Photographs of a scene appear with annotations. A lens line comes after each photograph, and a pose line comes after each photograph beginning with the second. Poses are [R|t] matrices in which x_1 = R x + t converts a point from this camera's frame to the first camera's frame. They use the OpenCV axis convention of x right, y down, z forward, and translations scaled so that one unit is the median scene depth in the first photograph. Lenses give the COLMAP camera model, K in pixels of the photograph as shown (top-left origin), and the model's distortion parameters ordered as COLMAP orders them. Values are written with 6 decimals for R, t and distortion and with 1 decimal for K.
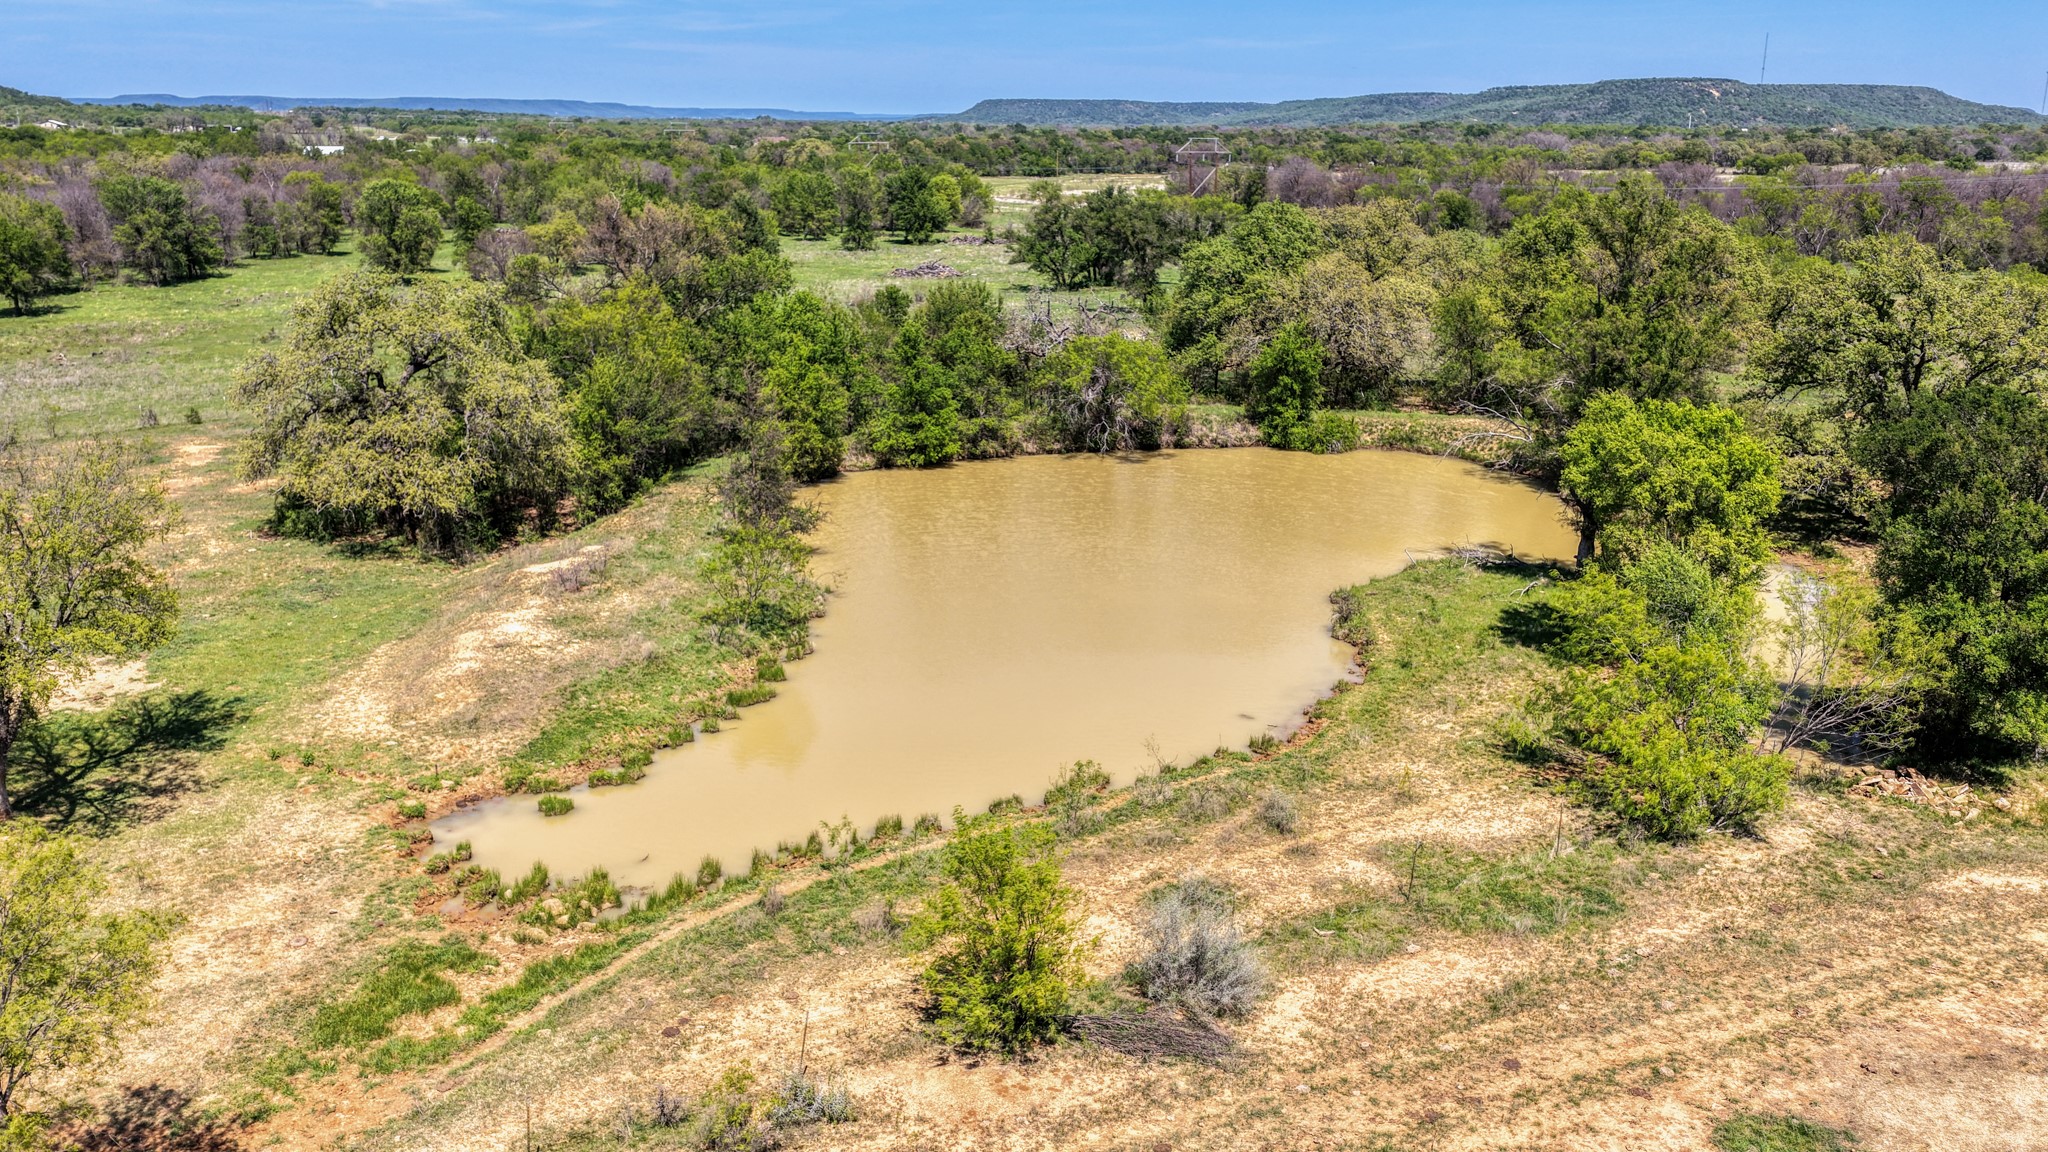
lens RADIAL K [[1704.8, 0, 1024.0], [0, 1704.8, 576.0], [0, 0, 1]] dist [-0.010102, 0.010083]
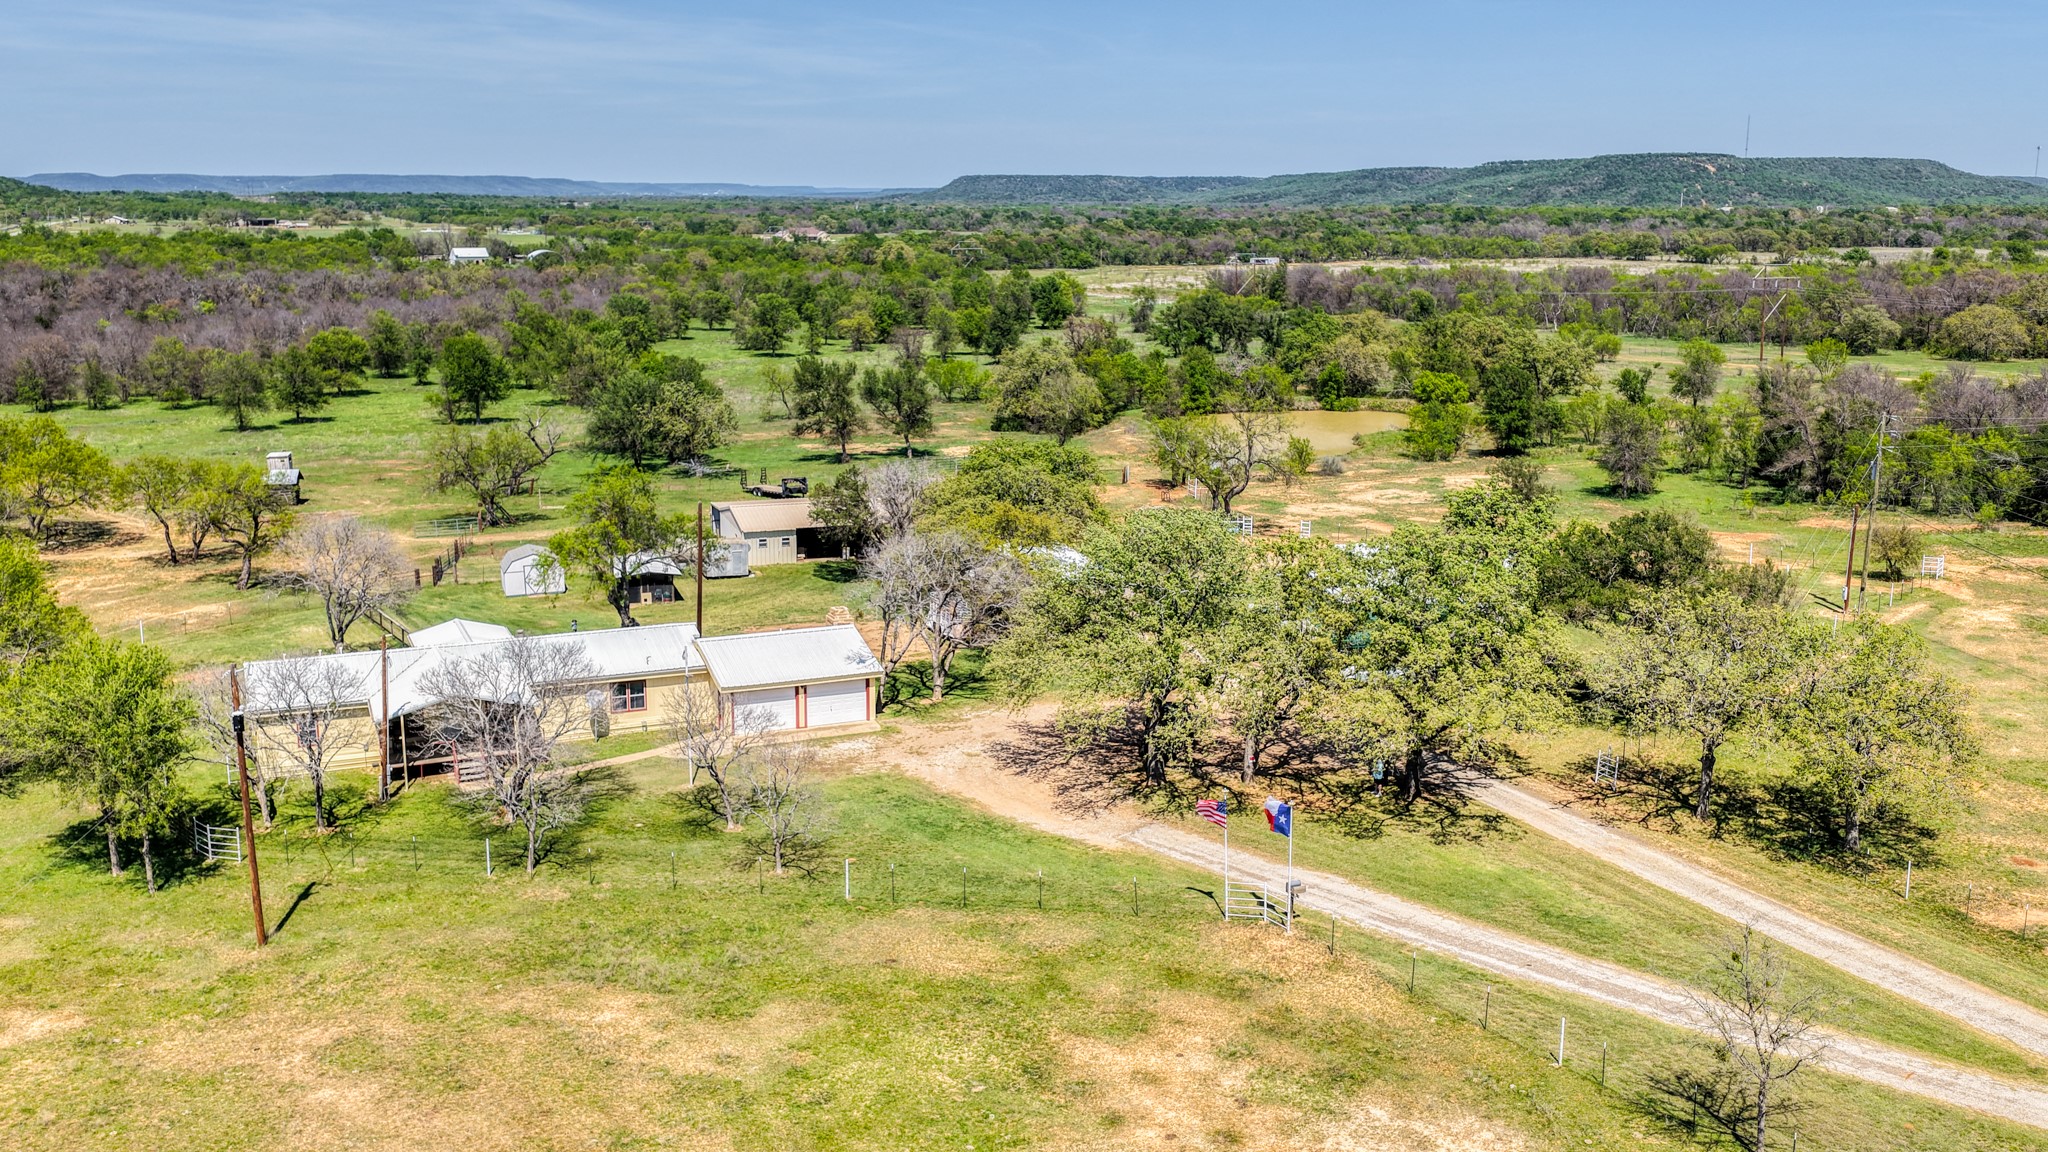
lens RADIAL K [[1920.9, 0, 1024.0], [0, 1920.9, 576.0], [0, 0, 1]] dist [-0.036945, 0.065942]
pose [[0.999736, -0.009565, 0.020897, -0.053730], [0.010834, 0.998049, -0.061483, 0.050088], [-0.020268, 0.061693, 0.997889, -0.268228]]
